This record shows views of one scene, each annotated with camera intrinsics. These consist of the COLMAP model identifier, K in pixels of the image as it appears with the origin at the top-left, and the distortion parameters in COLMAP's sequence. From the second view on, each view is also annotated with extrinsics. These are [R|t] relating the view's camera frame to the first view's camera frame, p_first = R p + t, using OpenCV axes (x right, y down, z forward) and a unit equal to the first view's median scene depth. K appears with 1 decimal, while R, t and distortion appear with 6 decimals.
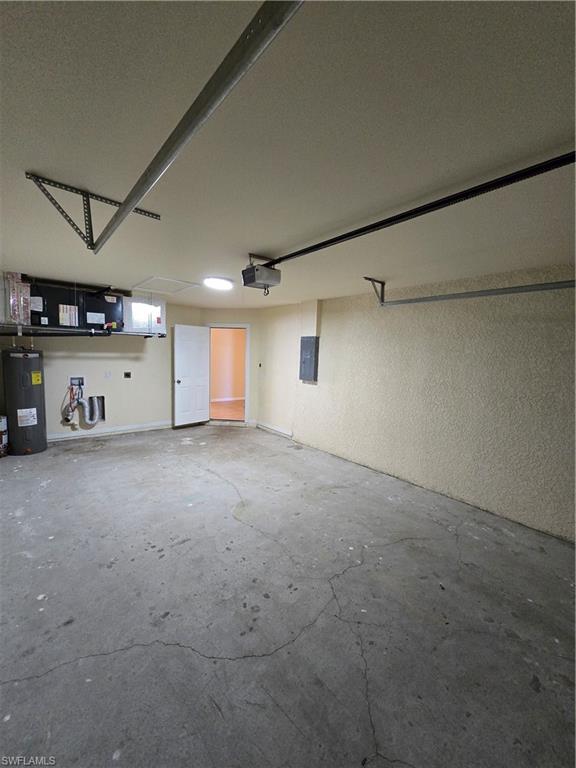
lens RADIAL K [[315.6, 0, 285.8], [0, 315.6, 382.8], [0, 0, 1]] dist [0.000496, 0.000418]
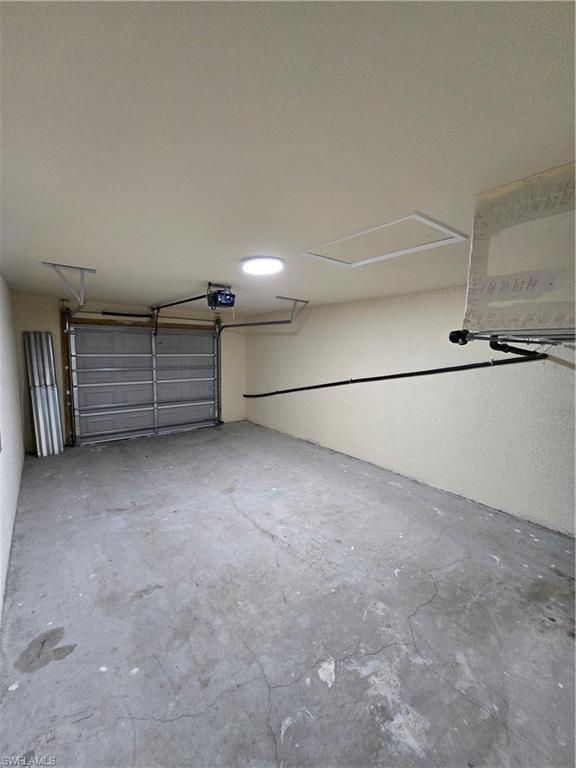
lens RADIAL K [[315.6, 0, 285.8], [0, 315.6, 382.8], [0, 0, 1]] dist [0.000496, 0.000418]
pose [[-0.998211, -0.052865, 0.027931, -0.295695], [-0.046063, 0.977795, 0.204441, -0.208245], [-0.038118, 0.202789, -0.978480, 1.720777]]
